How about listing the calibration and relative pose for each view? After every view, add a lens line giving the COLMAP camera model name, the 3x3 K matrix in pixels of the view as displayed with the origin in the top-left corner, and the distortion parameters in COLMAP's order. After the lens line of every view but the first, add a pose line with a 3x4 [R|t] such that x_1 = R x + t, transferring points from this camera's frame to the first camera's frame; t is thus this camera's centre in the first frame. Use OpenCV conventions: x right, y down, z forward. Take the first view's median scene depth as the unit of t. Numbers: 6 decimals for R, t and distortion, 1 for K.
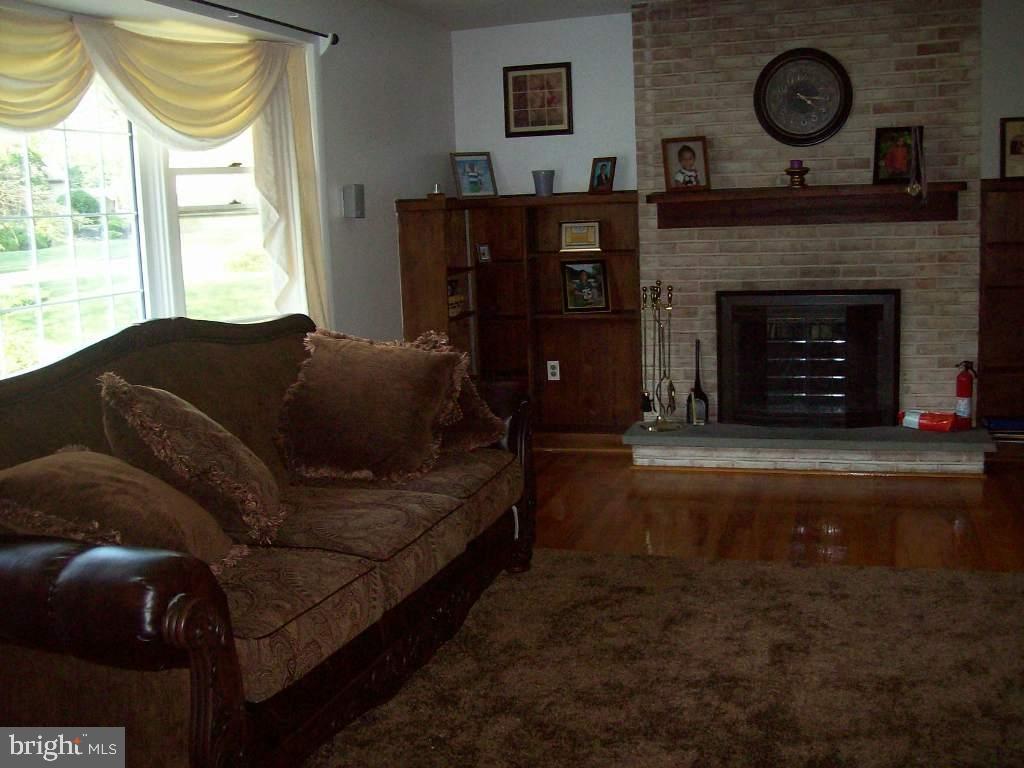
lens RADIAL K [[1082.5, 0, 498.6], [0, 1082.5, 385.0], [0, 0, 1]] dist [-0.192588, 0.171514]
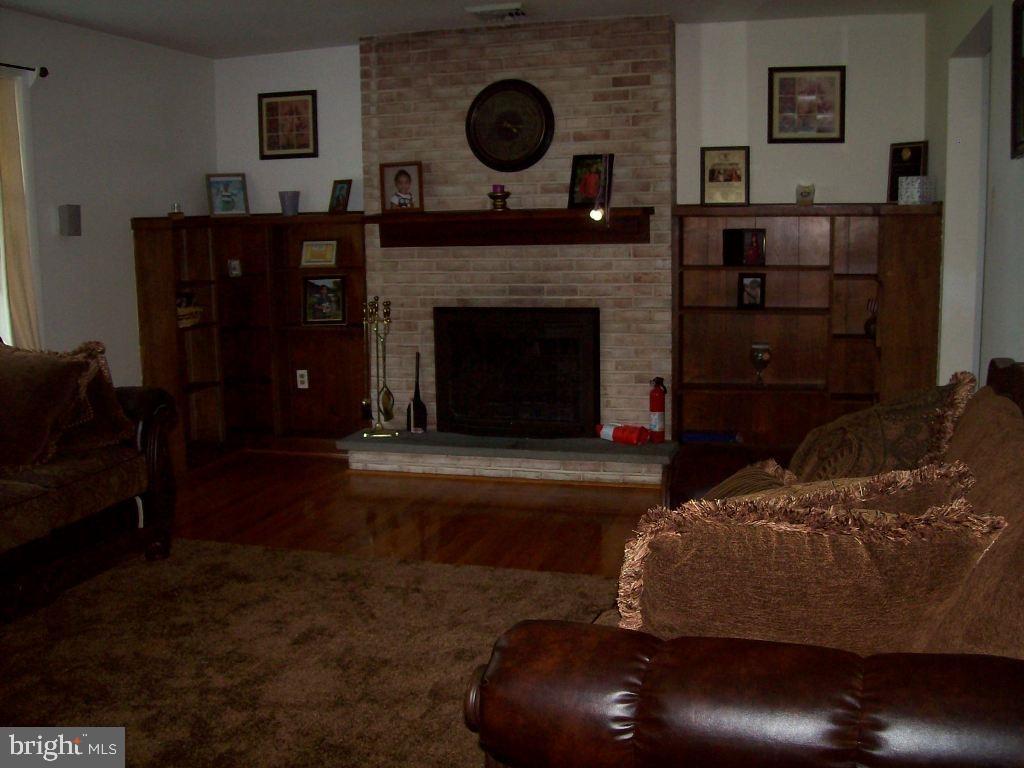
lens RADIAL K [[1082.5, 0, 498.6], [0, 1082.5, 385.0], [0, 0, 1]] dist [-0.192588, 0.171514]
pose [[0.999437, 0.020626, 0.026454, 0.255621], [-0.020377, 0.999746, -0.009663, -0.001399], [-0.026646, 0.009119, 0.999603, -0.074346]]
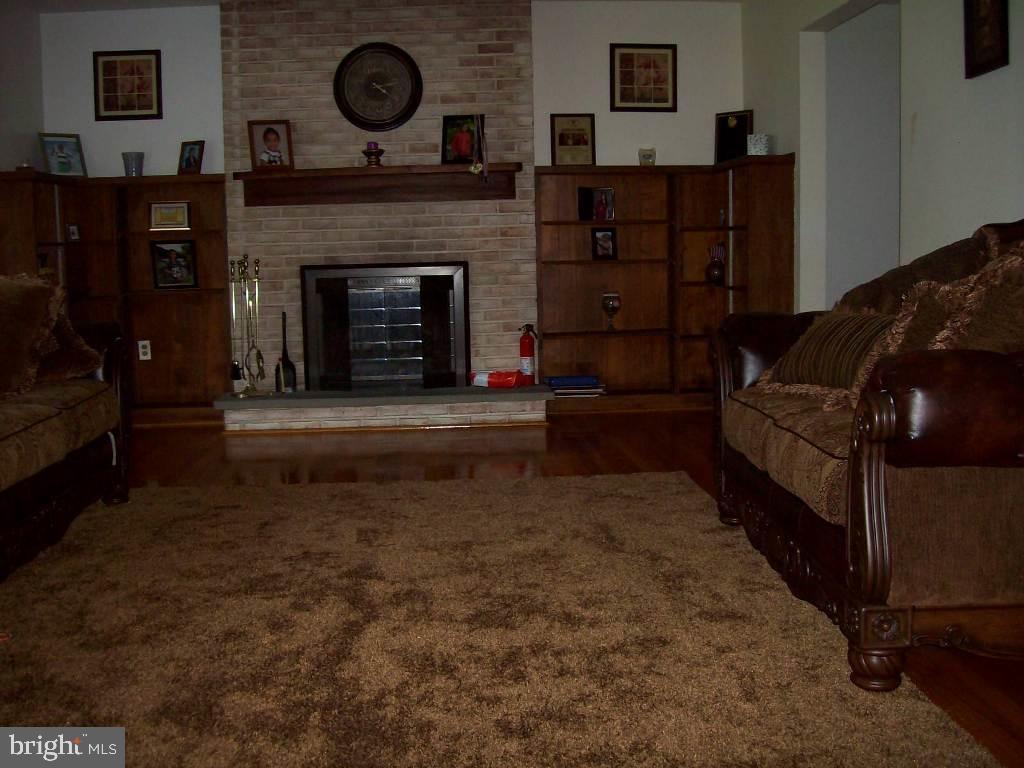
lens RADIAL K [[1082.5, 0, 498.6], [0, 1082.5, 385.0], [0, 0, 1]] dist [-0.192588, 0.171514]
pose [[0.930053, -0.020625, 0.366846, -0.007800], [0.039183, 0.998297, -0.043212, 0.089916], [-0.365330, 0.054563, 0.929278, -0.059097]]
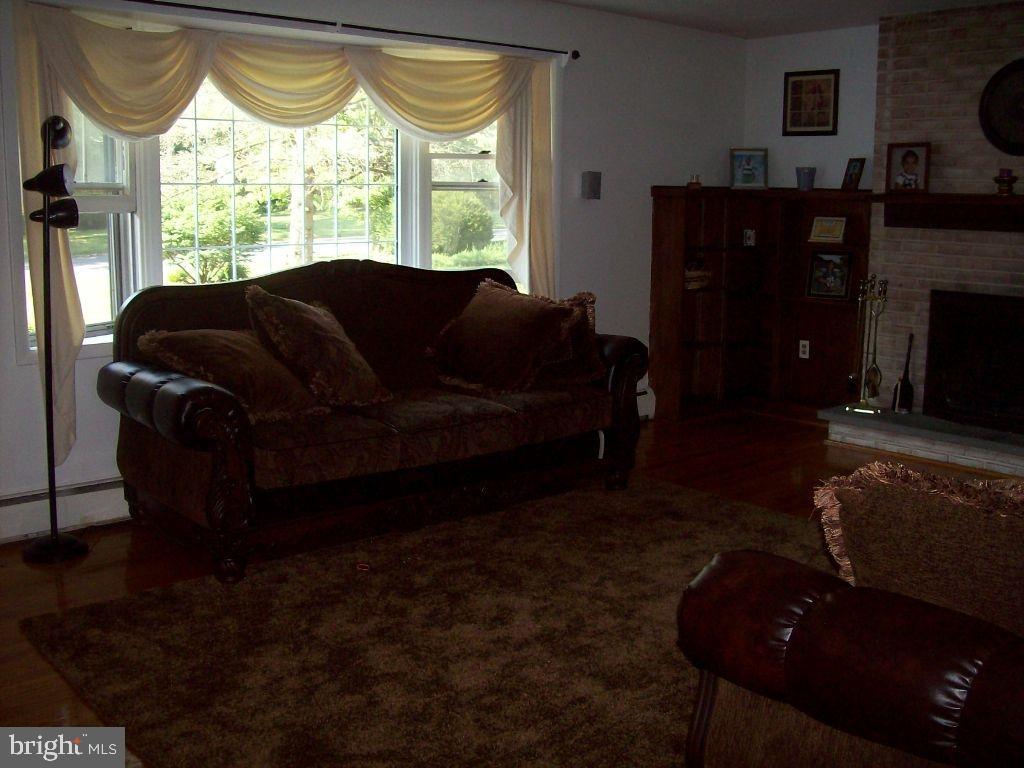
lens RADIAL K [[1082.5, 0, 498.6], [0, 1082.5, 385.0], [0, 0, 1]] dist [-0.192588, 0.171514]
pose [[0.862393, 0.136743, -0.487421, 0.375087], [-0.124821, 0.990538, 0.057044, -0.000383], [0.490610, 0.011646, 0.871301, -0.117210]]
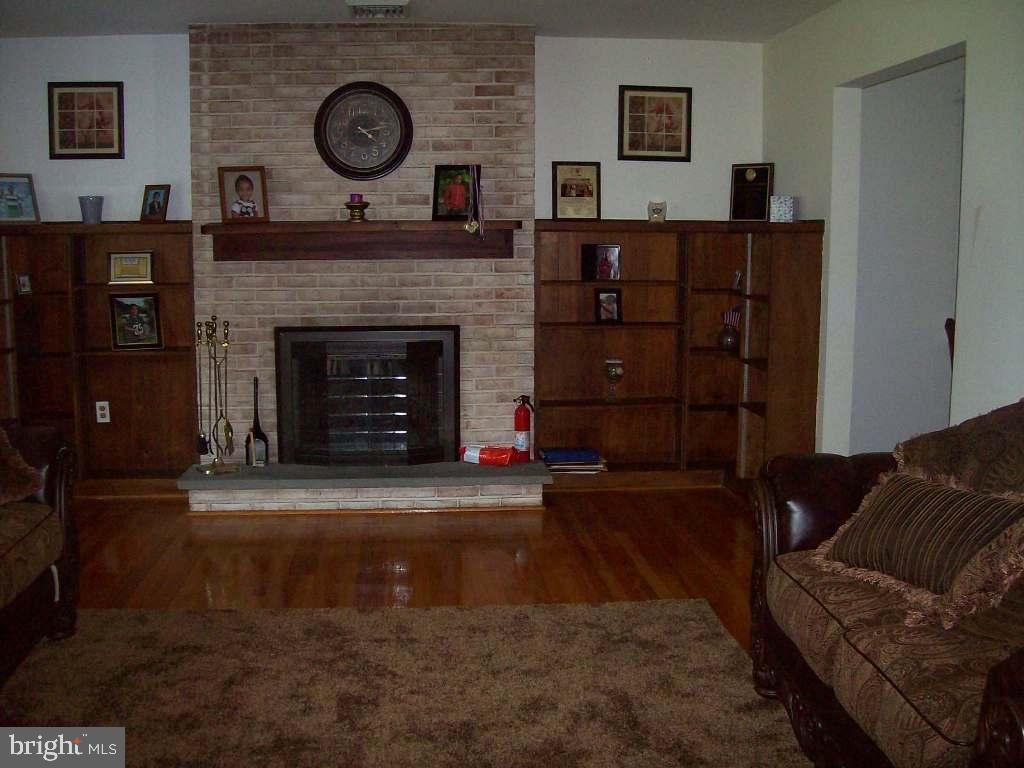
lens RADIAL K [[1082.5, 0, 498.6], [0, 1082.5, 385.0], [0, 0, 1]] dist [-0.192588, 0.171514]
pose [[0.921419, -0.008885, 0.388468, 0.013779], [0.021866, 0.999340, -0.029006, -0.003028], [-0.387954, 0.035221, 0.921005, 0.036109]]
